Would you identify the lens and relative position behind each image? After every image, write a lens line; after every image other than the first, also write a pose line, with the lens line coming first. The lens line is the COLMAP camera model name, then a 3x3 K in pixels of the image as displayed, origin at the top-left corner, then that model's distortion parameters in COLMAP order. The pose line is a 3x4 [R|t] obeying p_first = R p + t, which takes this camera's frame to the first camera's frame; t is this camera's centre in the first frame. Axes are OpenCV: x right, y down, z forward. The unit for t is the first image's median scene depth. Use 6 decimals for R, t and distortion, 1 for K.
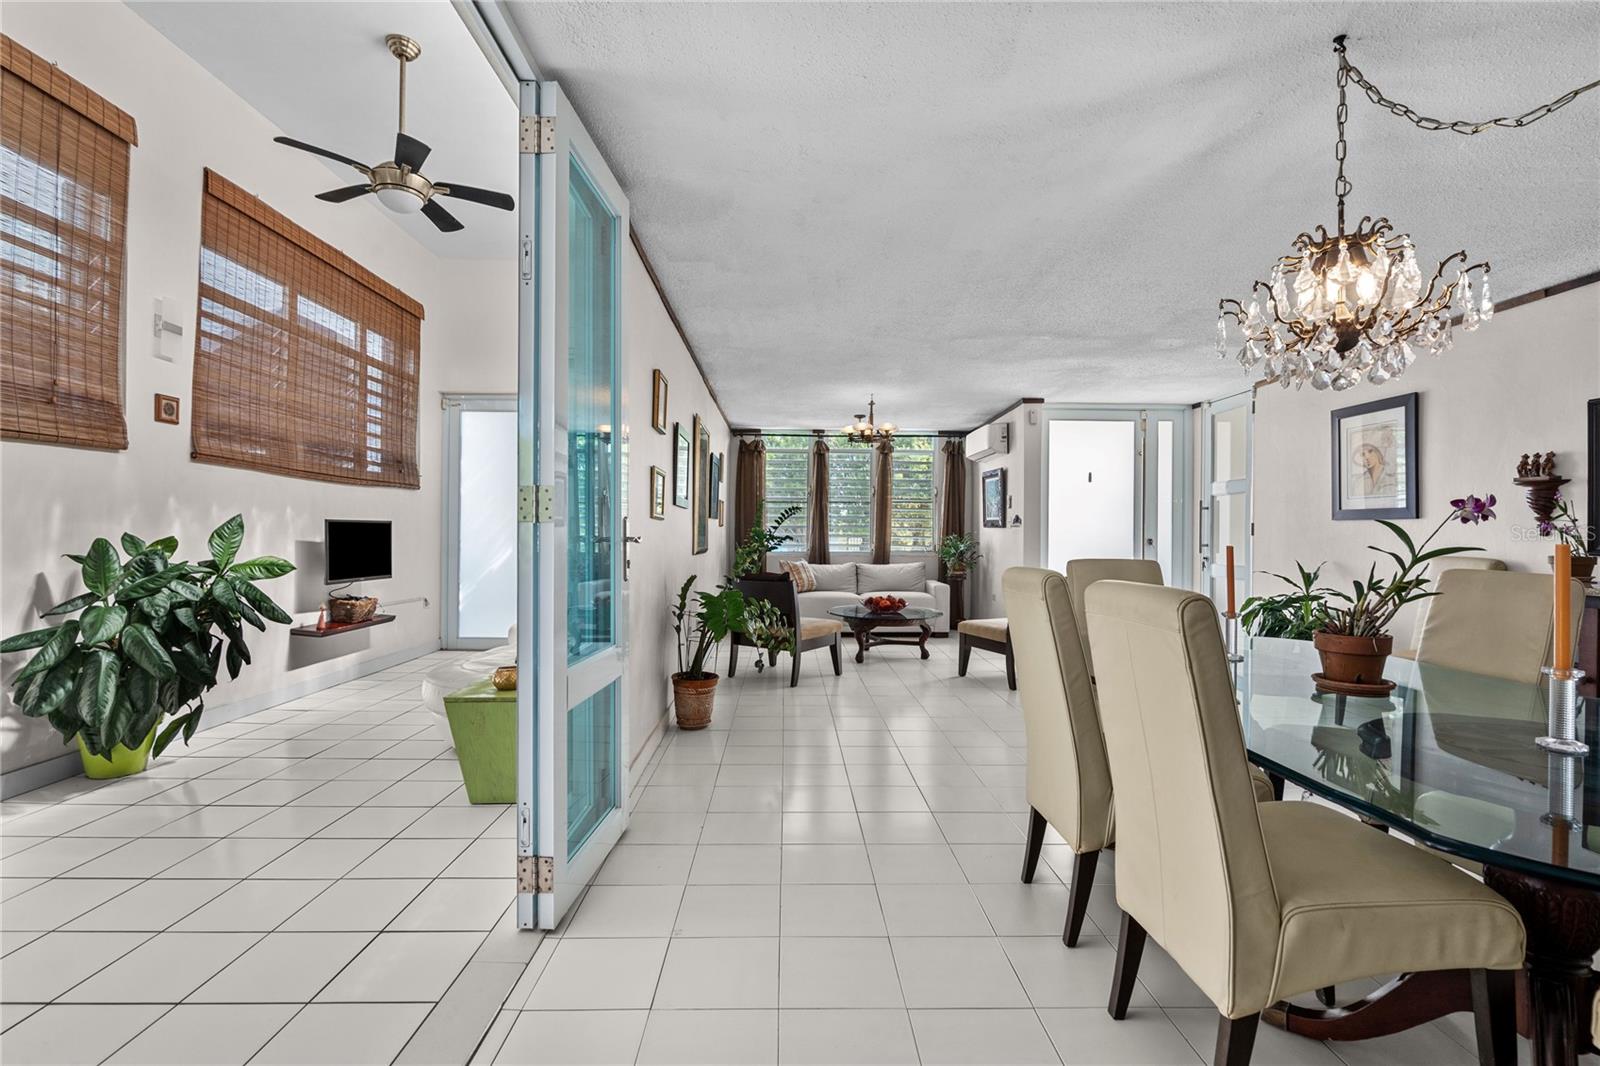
lens RADIAL K [[723.2, 0, 800.3], [0, 723.2, 530.3], [0, 0, 1]] dist [-0.002124, 0.000435]
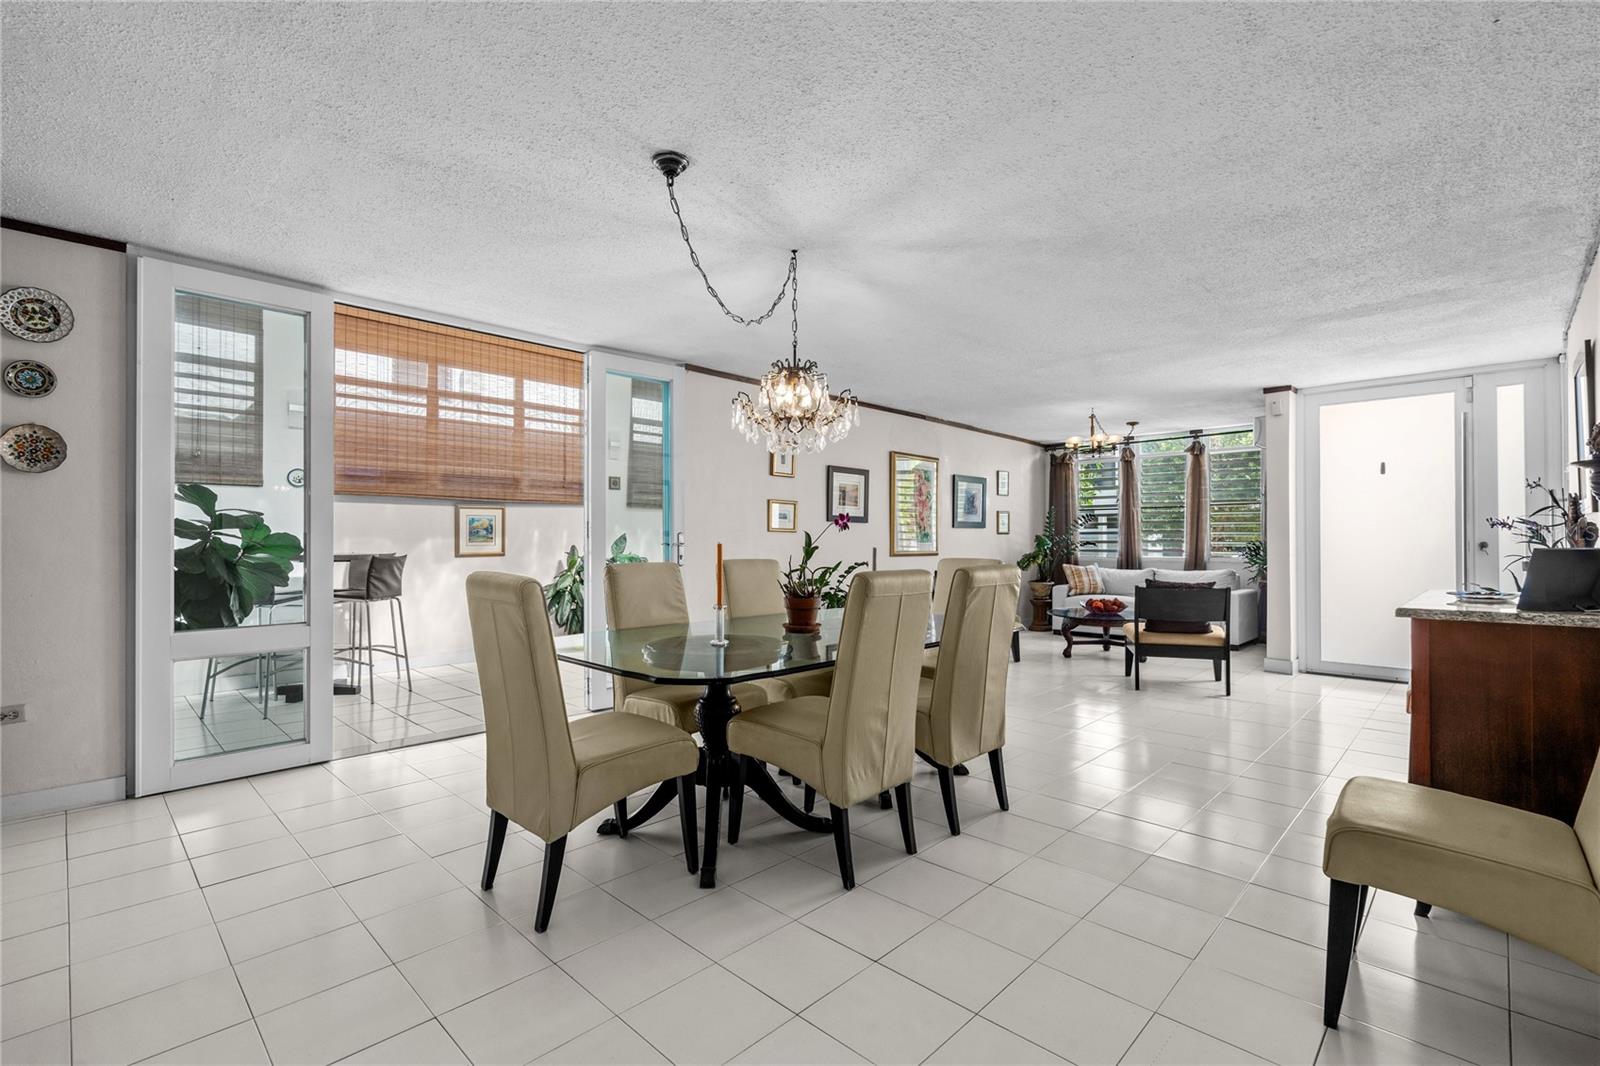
lens RADIAL K [[723.2, 0, 801.5], [0, 723.2, 538.4], [0, 0, 1]] dist [-0.002124, 0.000435]
pose [[0.701764, -0.008556, -0.712358, 0.577634], [0.009347, 0.999952, -0.002802, 0.001899], [0.712349, -0.004692, 0.701810, -0.047983]]
